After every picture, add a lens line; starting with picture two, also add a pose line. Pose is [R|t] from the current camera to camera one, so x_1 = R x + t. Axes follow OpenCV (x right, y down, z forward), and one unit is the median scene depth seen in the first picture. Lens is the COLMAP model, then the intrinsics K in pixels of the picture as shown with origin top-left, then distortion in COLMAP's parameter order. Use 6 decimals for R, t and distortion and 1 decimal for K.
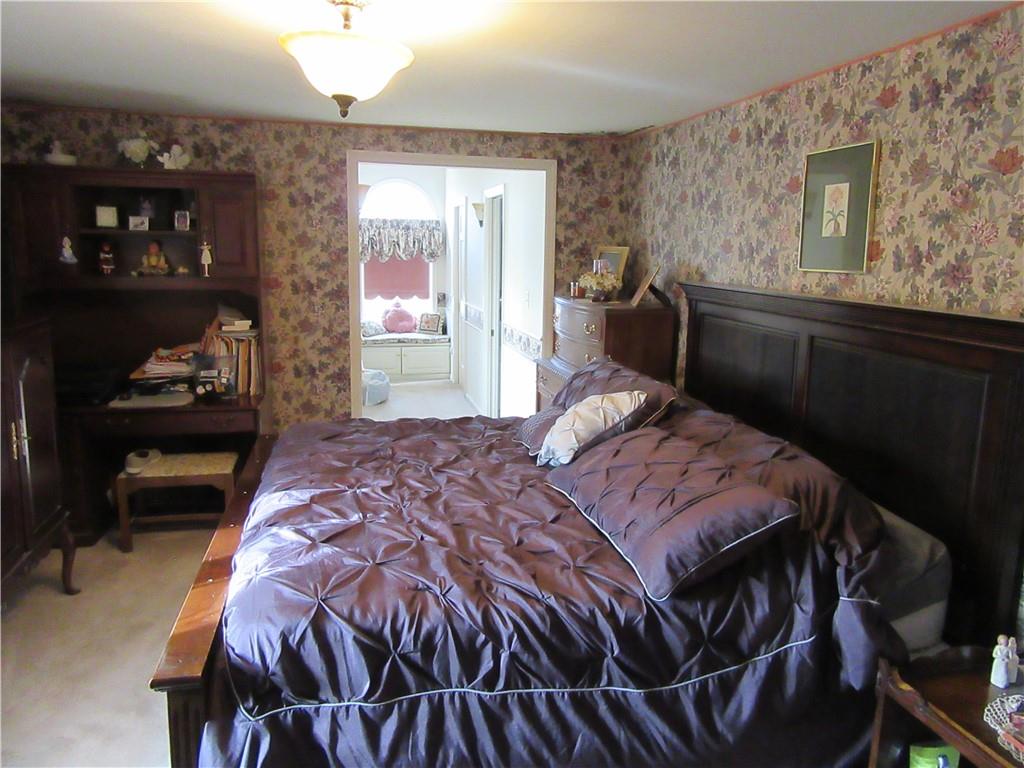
lens RADIAL K [[756.2, 0, 514.1], [0, 756.2, 383.6], [0, 0, 1]] dist [-0.014738, -0.003428]
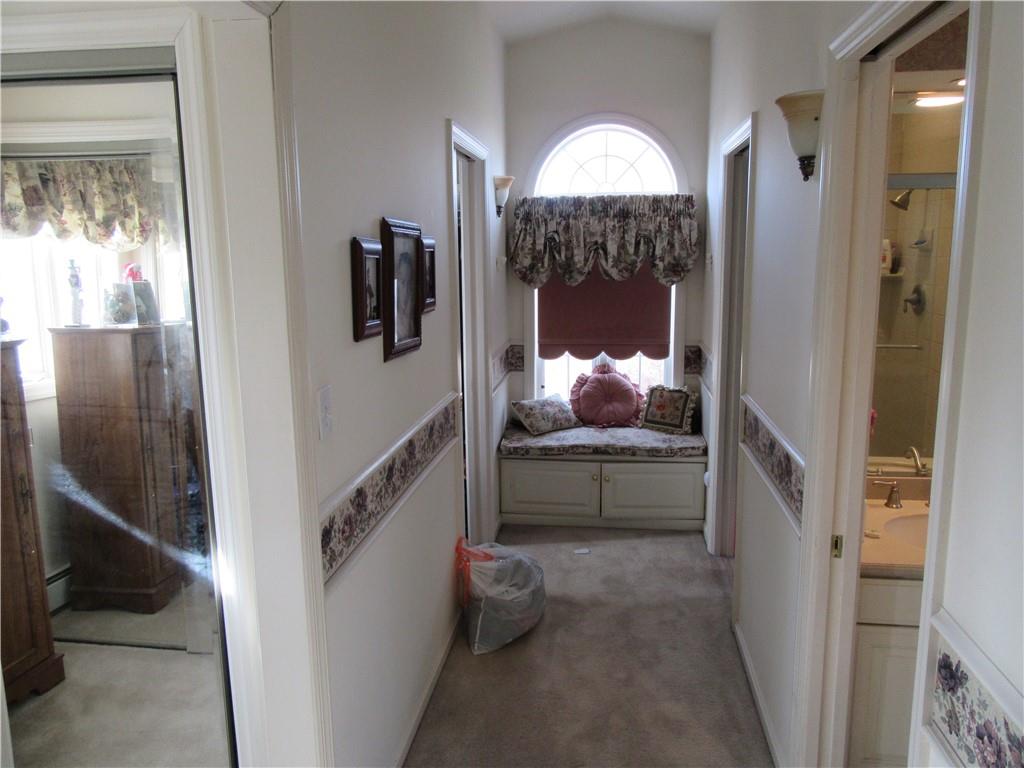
lens RADIAL K [[756.2, 0, 509.9], [0, 756.2, 385.5], [0, 0, 1]] dist [-0.014738, -0.003428]
pose [[0.934363, 0.032660, -0.354821, -0.033588], [-0.034906, 0.999391, 0.000073, -0.092658], [0.354608, 0.012317, 0.934934, 0.516255]]
